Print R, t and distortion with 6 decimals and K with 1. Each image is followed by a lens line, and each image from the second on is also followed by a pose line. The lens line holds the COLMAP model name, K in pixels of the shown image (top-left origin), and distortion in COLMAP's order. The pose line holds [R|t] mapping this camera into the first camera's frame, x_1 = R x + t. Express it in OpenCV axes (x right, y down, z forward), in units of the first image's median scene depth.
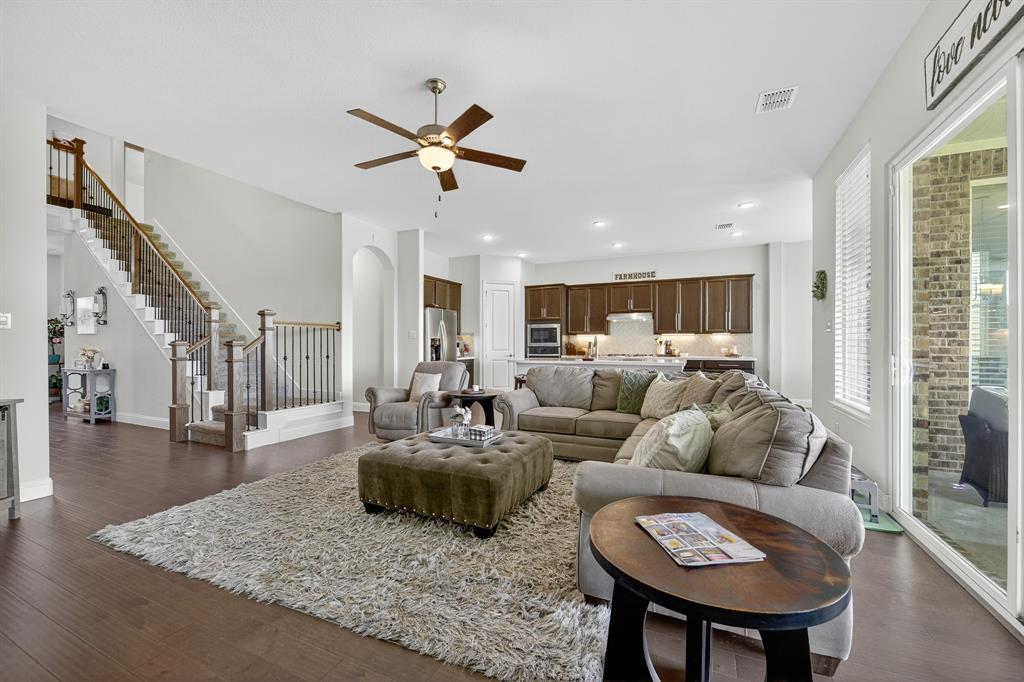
lens RADIAL K [[412.5, 0, 513.3], [0, 412.5, 345.4], [0, 0, 1]] dist [-0.011452, -0.000212]
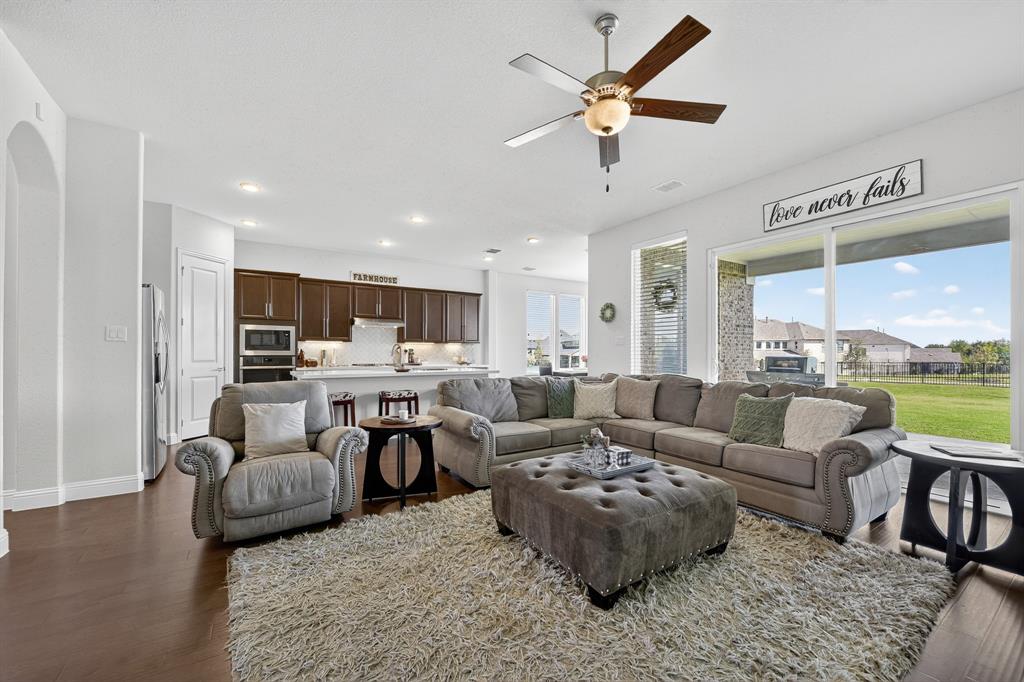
lens RADIAL K [[412.5, 0, 519.3], [0, 412.5, 351.7], [0, 0, 1]] dist [-0.011452, -0.000212]
pose [[0.525201, 0.005029, 0.850963, -0.320789], [-0.000177, 0.999983, -0.005800, -0.000439], [-0.850978, 0.002896, 0.525193, 0.249518]]
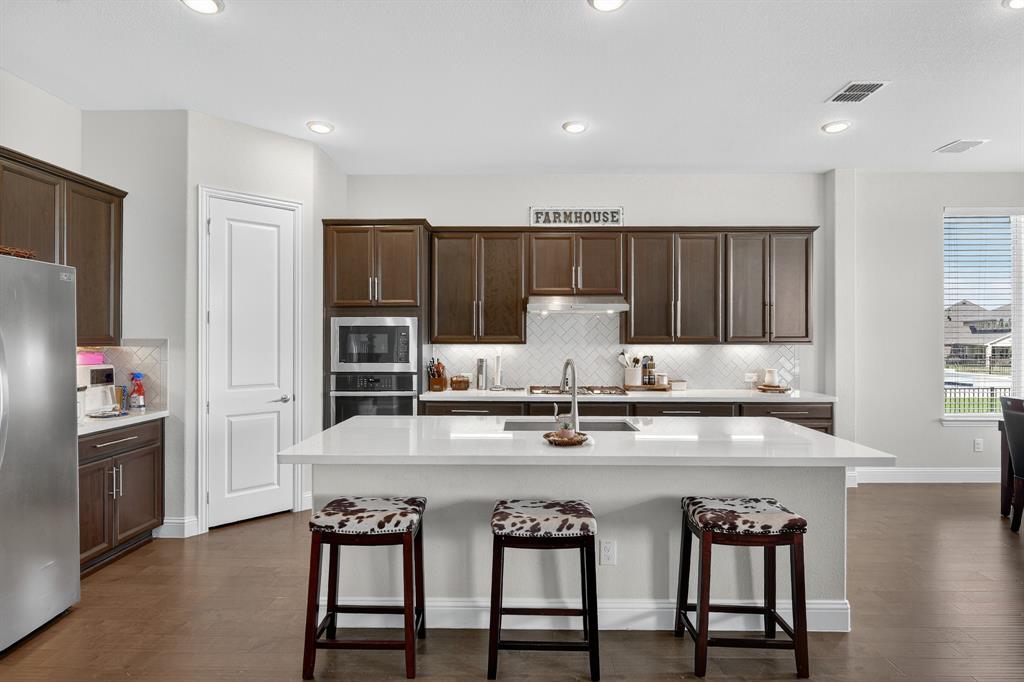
lens RADIAL K [[526.6, 0, 515.1], [0, 526.6, 339.7], [0, 0, 1]] dist [-0.006200, -0.000732]
pose [[0.914997, 0.001723, 0.403457, -0.007842], [-0.002392, 0.999996, 0.001155, -0.031187], [-0.403453, -0.002022, 0.914998, 0.492162]]
